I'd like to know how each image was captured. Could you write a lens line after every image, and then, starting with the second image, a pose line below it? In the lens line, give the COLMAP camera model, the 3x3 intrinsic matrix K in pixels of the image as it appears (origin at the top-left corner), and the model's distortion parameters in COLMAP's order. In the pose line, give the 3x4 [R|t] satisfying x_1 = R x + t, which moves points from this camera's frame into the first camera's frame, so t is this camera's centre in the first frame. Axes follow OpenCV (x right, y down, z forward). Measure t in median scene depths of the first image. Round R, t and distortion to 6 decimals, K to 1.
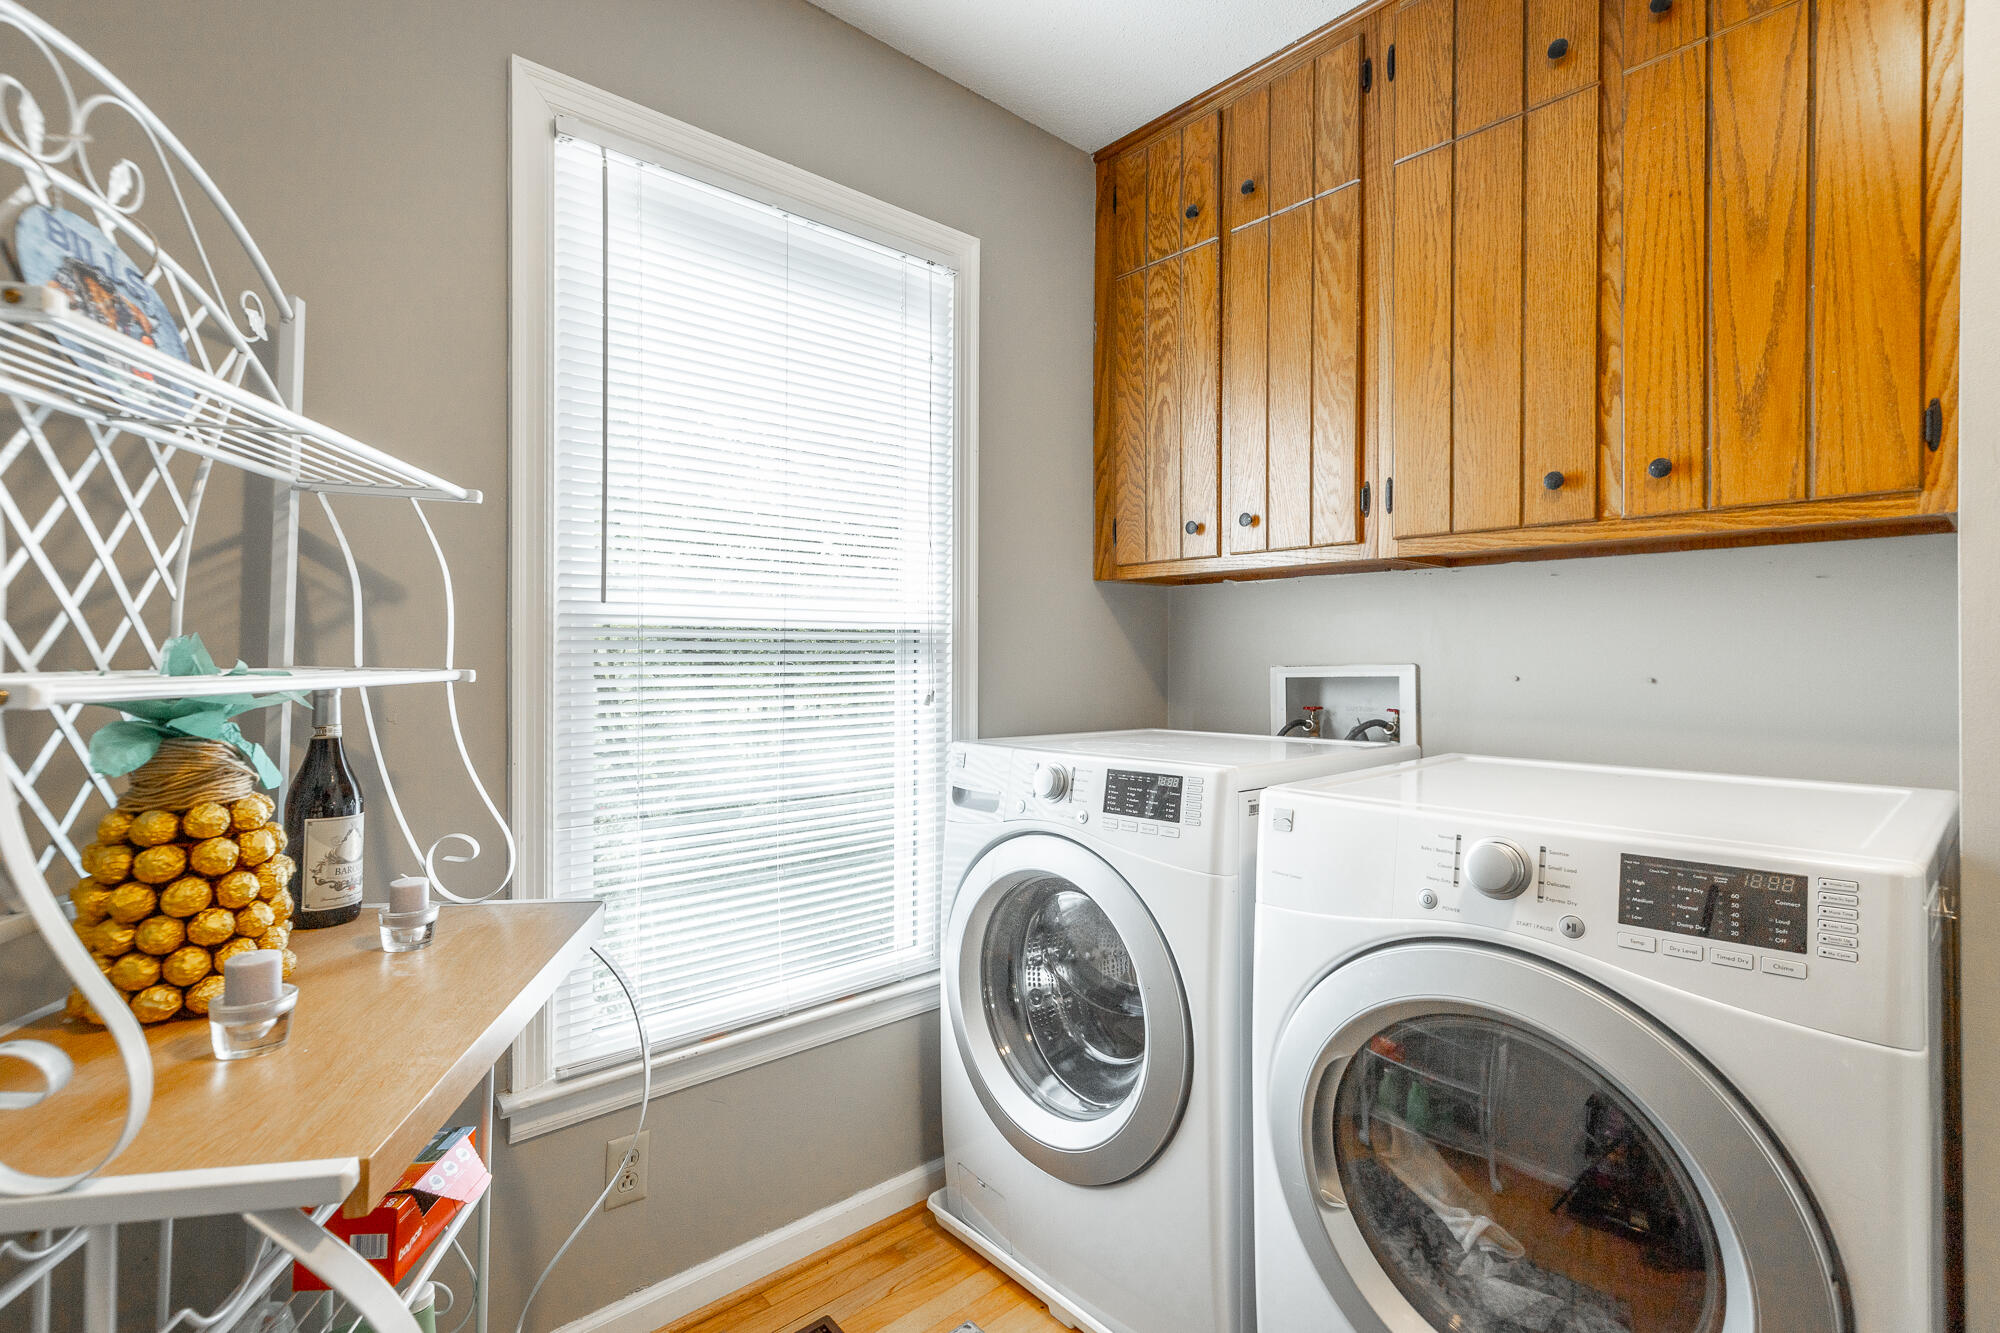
lens RADIAL K [[912.6, 0, 997.1], [0, 912.6, 652.6], [0, 0, 1]] dist [0.014238, 0.000441]
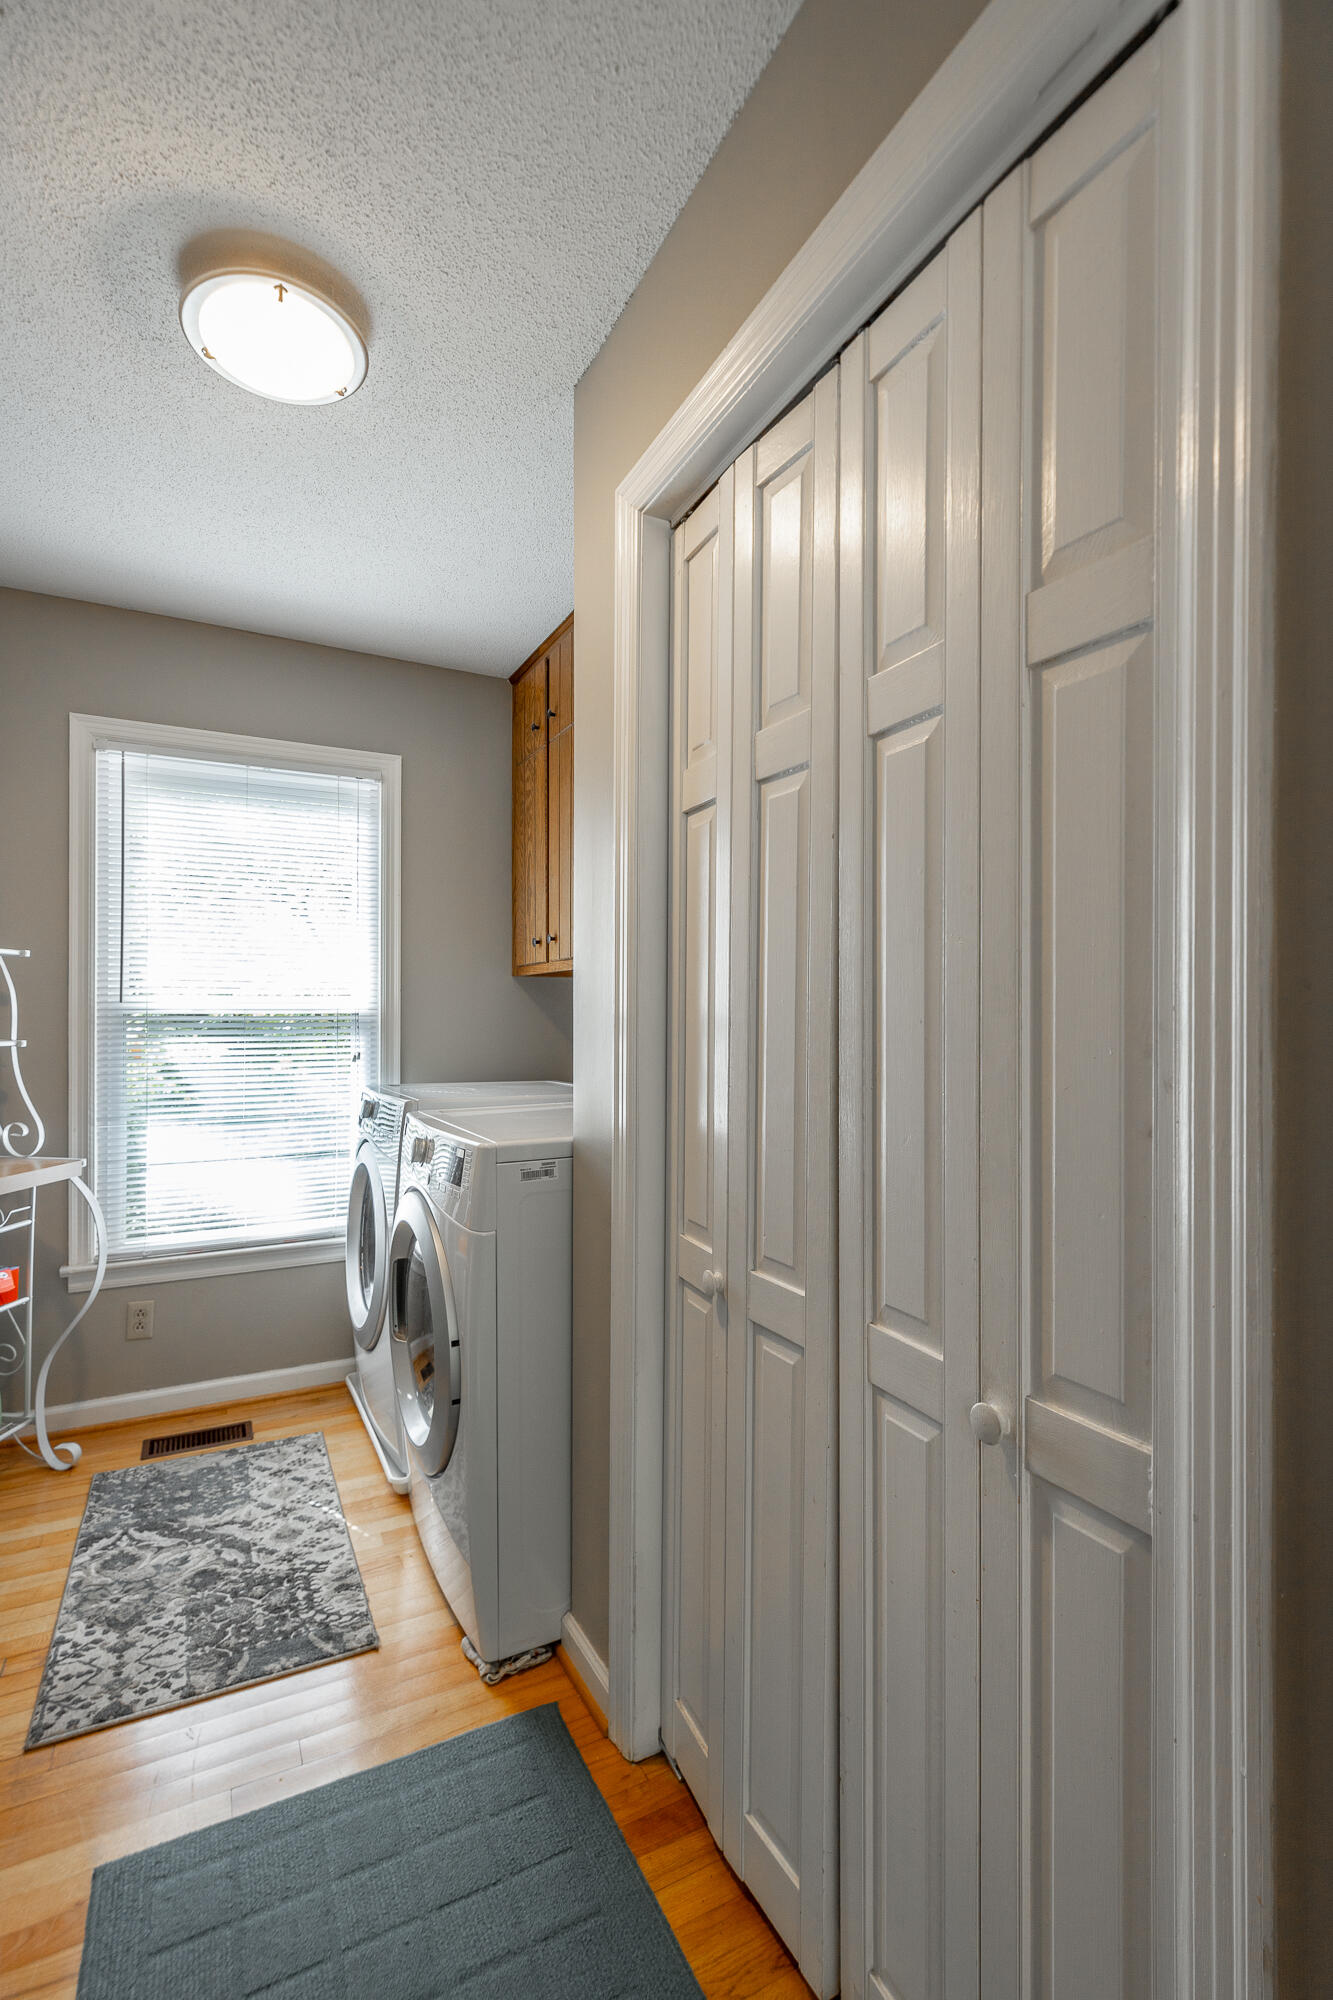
lens RADIAL K [[912.6, 0, 667.6], [0, 912.6, 1015.4], [0, 0, 1]] dist [0.014238, 0.000441]
pose [[0.968650, 0.000891, -0.248428, 0.984113], [-0.000013, 0.999994, 0.003537, -0.033429], [0.248429, -0.003423, 0.968644, -0.449848]]
